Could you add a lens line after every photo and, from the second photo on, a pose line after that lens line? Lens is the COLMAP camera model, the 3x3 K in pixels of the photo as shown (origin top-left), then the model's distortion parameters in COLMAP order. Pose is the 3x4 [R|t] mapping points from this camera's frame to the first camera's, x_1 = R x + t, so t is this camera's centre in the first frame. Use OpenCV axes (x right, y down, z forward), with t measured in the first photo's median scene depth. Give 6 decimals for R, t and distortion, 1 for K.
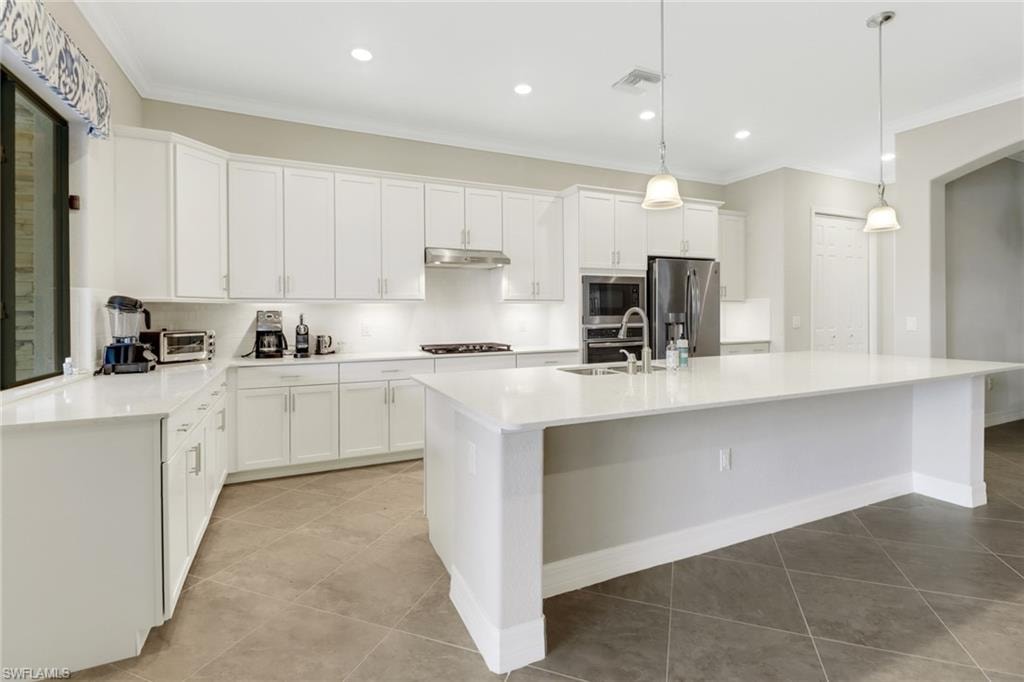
lens RADIAL K [[476.7, 0, 515.6], [0, 476.7, 315.4], [0, 0, 1]] dist [0.008184, -0.000138]
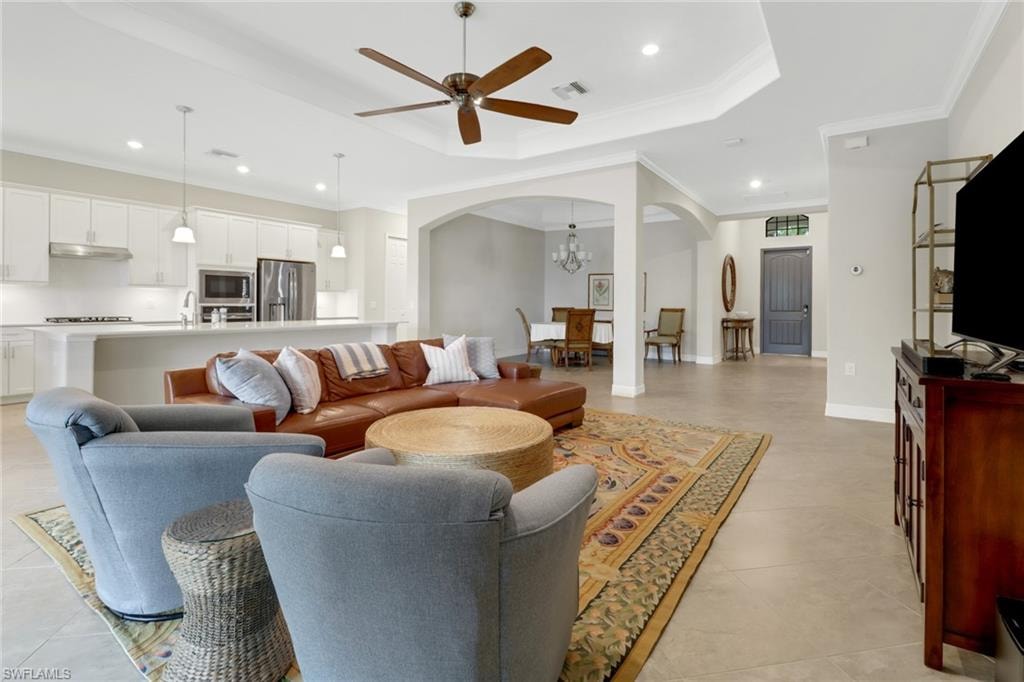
lens RADIAL K [[478.5, 0, 514.5], [0, 478.5, 304.8], [0, 0, 1]] dist [-0.002252, -0.001218]
pose [[0.861994, 0.012163, 0.506772, 0.231060], [-0.009893, 0.999925, -0.007170, 0.023940], [-0.506822, 0.001167, 0.862050, -0.722733]]
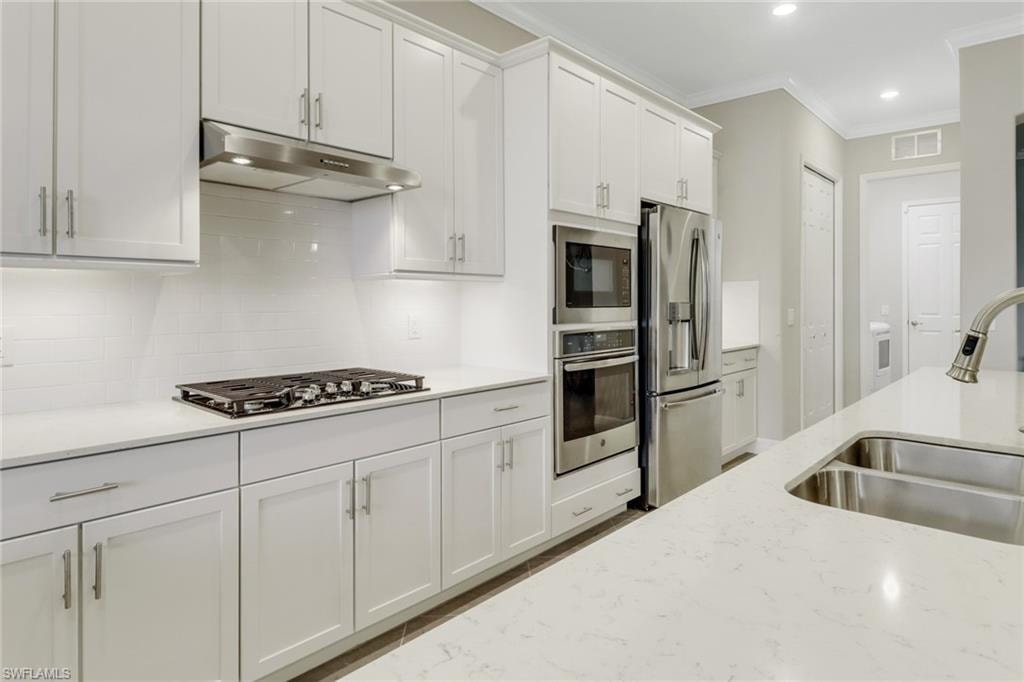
lens RADIAL K [[589.1, 0, 516.3], [0, 589.1, 298.4], [0, 0, 1]] dist [-0.003359, -0.001782]
pose [[0.918989, 0.010486, 0.394144, -0.133759], [-0.006712, 0.999917, -0.010953, -0.001858], [-0.394226, 0.007420, 0.918983, 0.459316]]
